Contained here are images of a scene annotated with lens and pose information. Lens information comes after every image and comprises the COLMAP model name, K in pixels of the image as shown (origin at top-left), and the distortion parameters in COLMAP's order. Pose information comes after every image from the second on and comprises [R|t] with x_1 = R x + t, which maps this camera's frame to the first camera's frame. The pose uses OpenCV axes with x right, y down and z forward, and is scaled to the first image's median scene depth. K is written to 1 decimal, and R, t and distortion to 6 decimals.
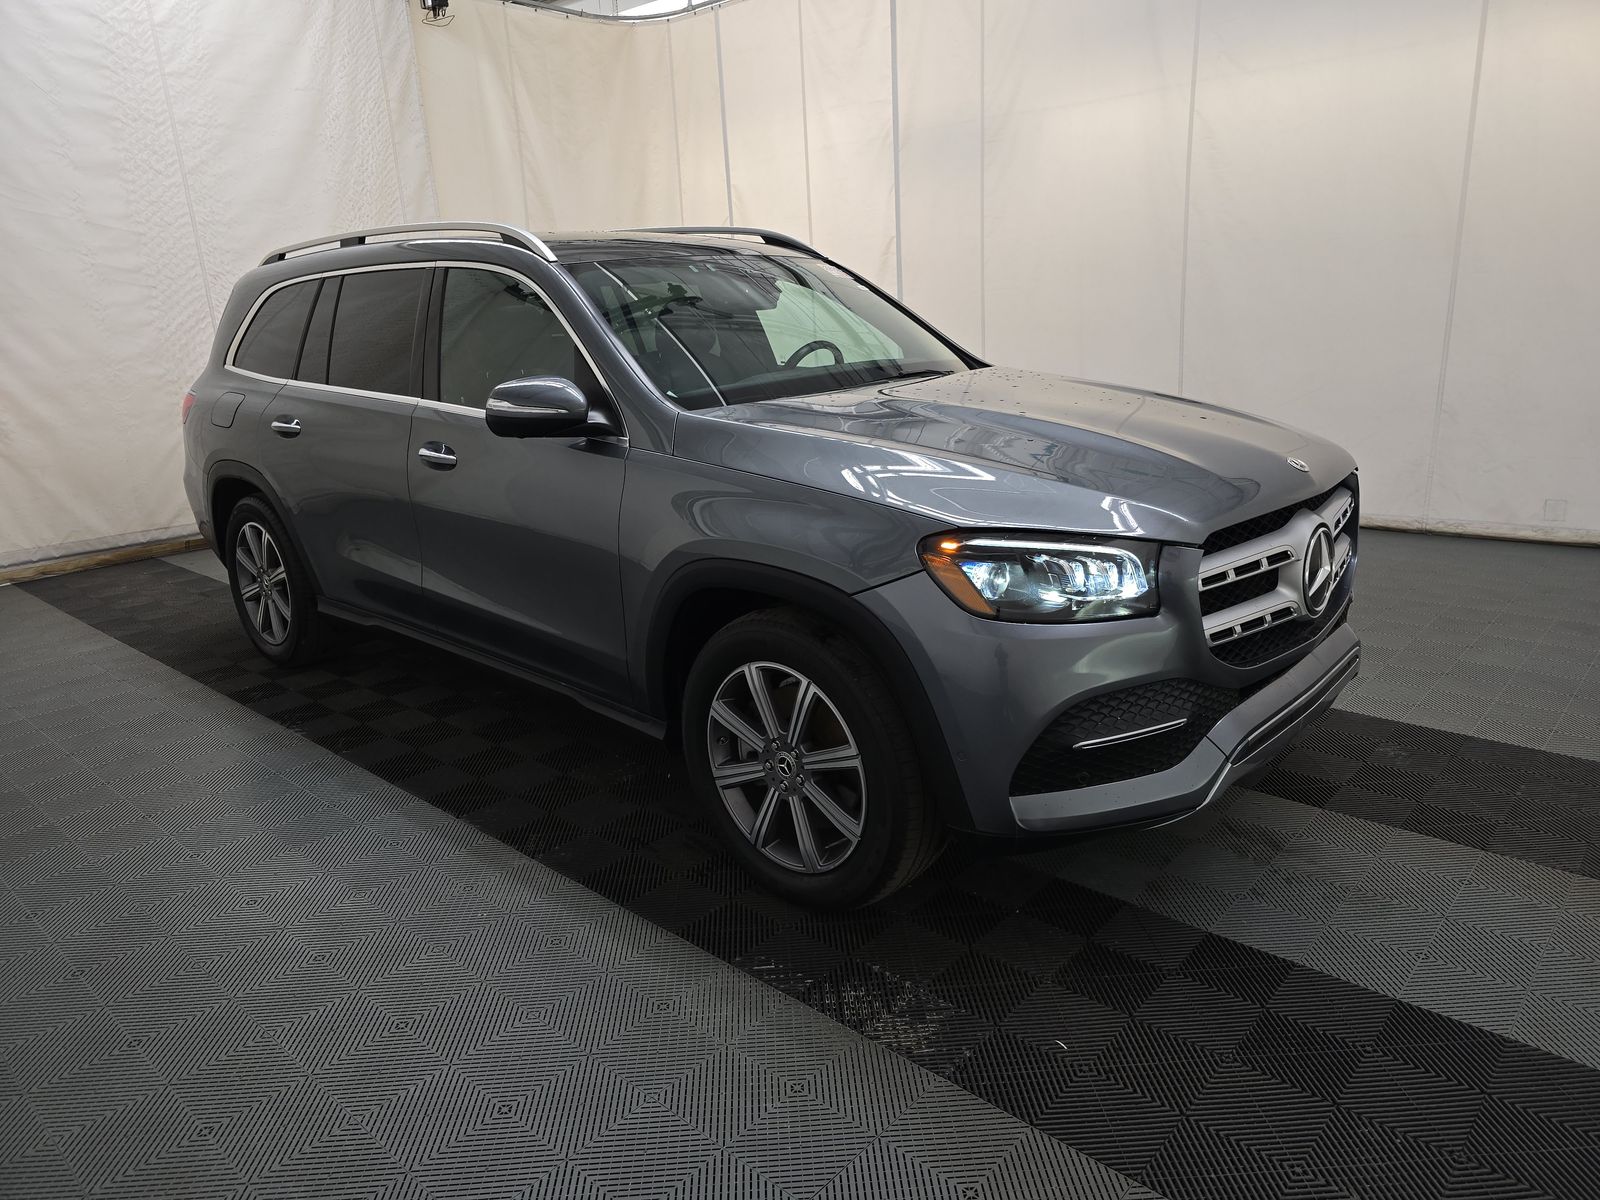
lens RADIAL K [[1077.2, 0, 798.1], [0, 1077.2, 592.3], [0, 0, 1]] dist [0.019589, -0.017799]
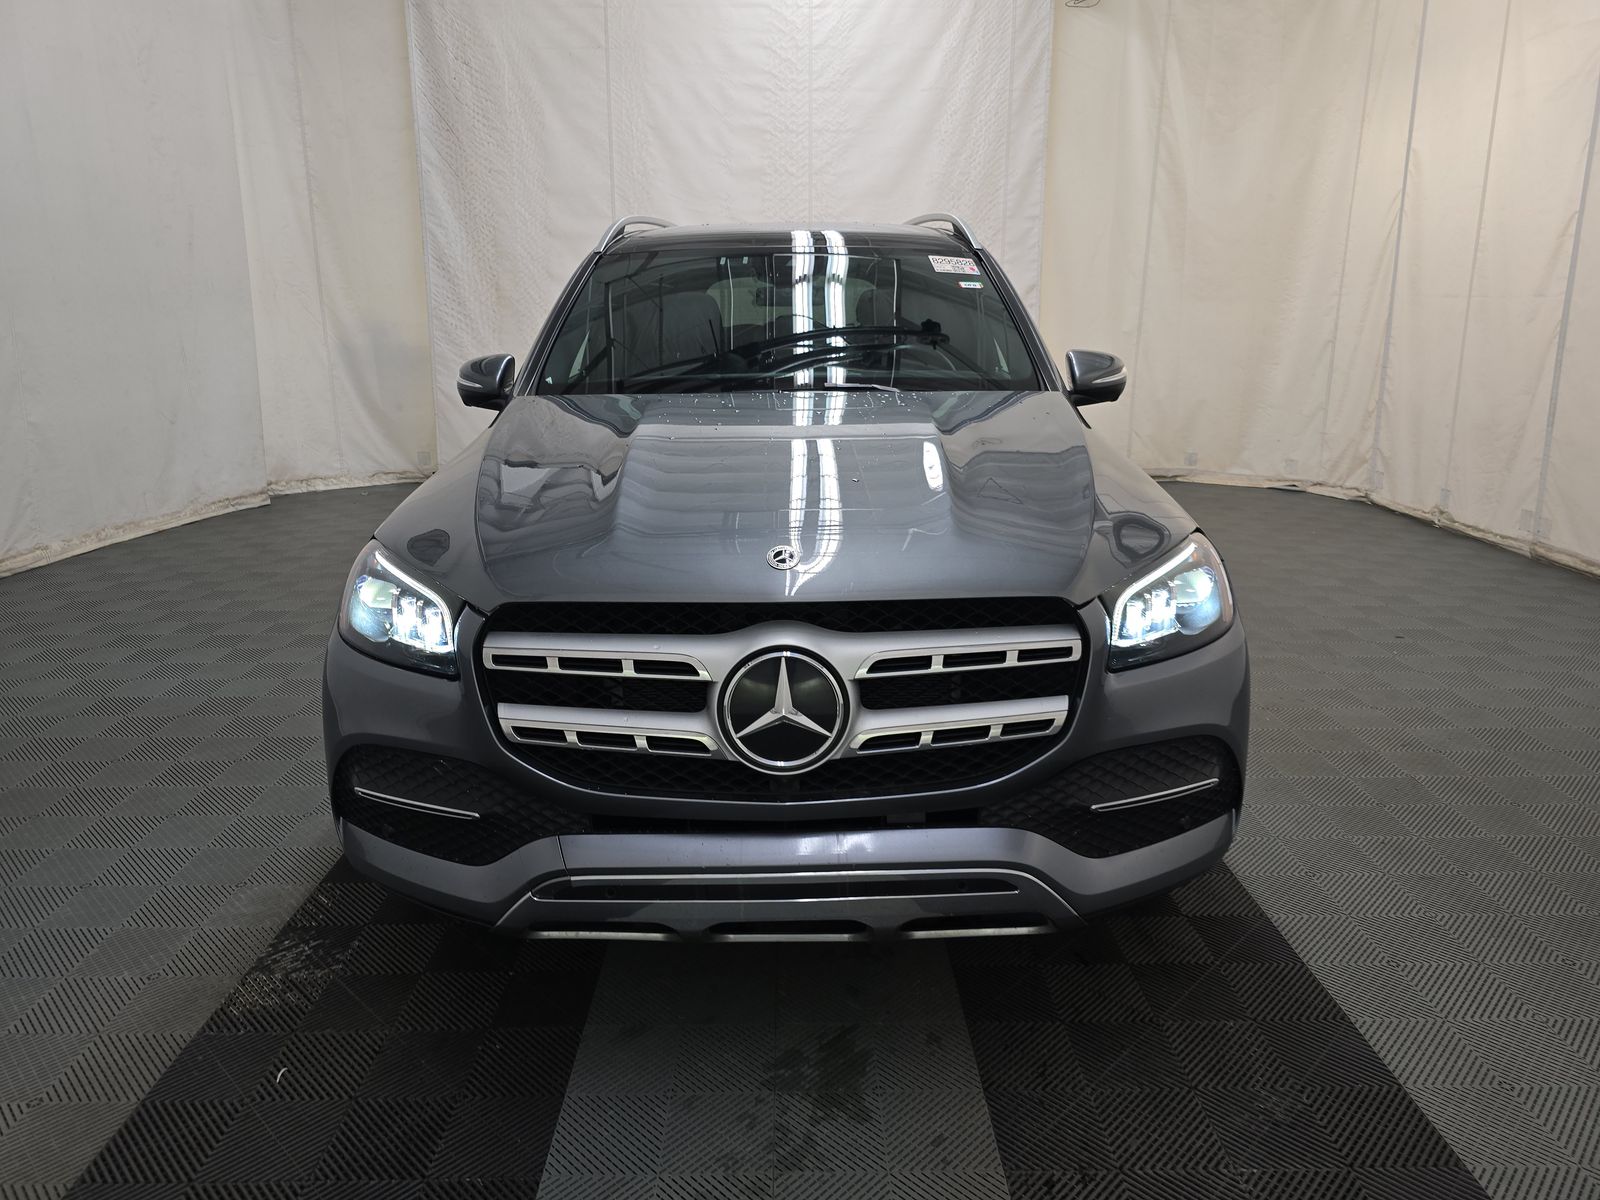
lens RADIAL K [[1077.2, 0, 792.0], [0, 1077.2, 597.5], [0, 0, 1]] dist [0.019589, -0.017799]
pose [[0.674173, 0.228286, -0.702407, 0.359357], [-0.214937, 0.970512, 0.109123, -0.062956], [0.706606, 0.077406, 0.703361, 0.193797]]
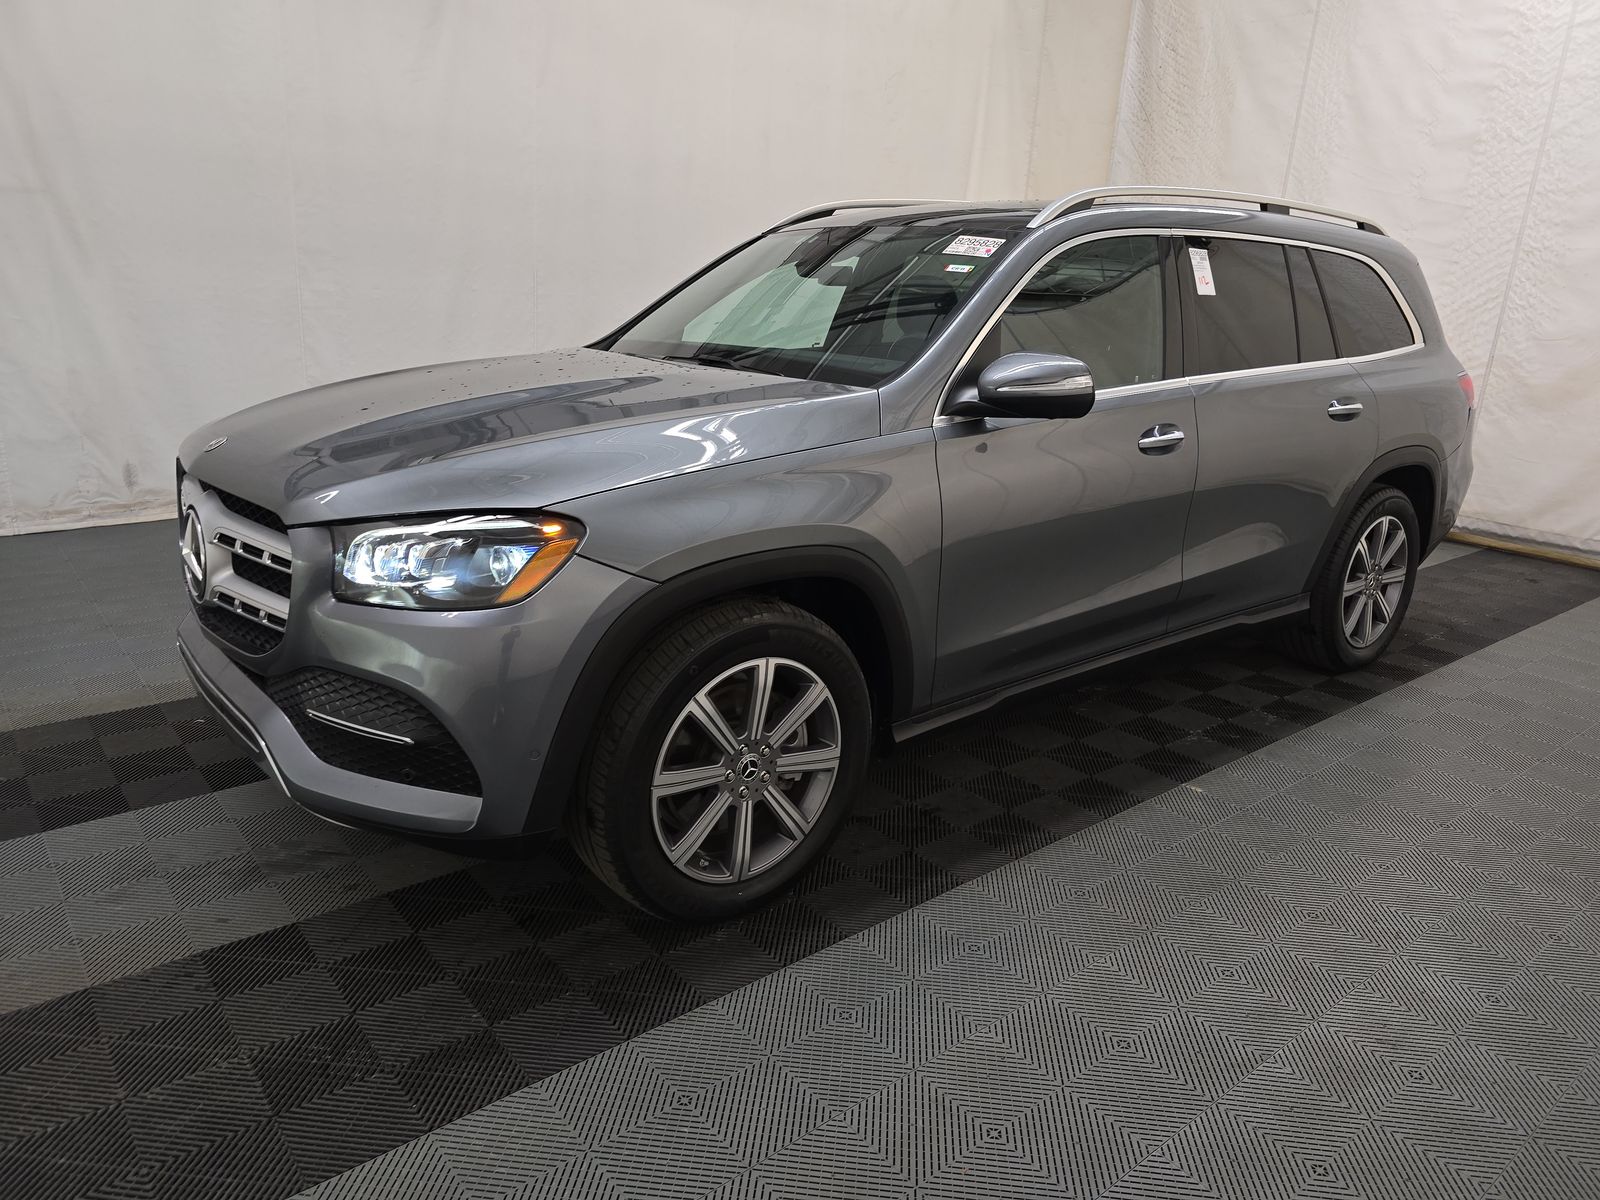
lens RADIAL K [[1077.2, 0, 802.2], [0, 1077.2, 594.3], [0, 0, 1]] dist [0.019589, -0.017799]
pose [[-0.148596, 0.307845, -0.939761, 0.494633], [-0.287114, 0.895946, 0.338891, -0.177273], [0.946301, 0.320176, -0.044748, 0.586768]]
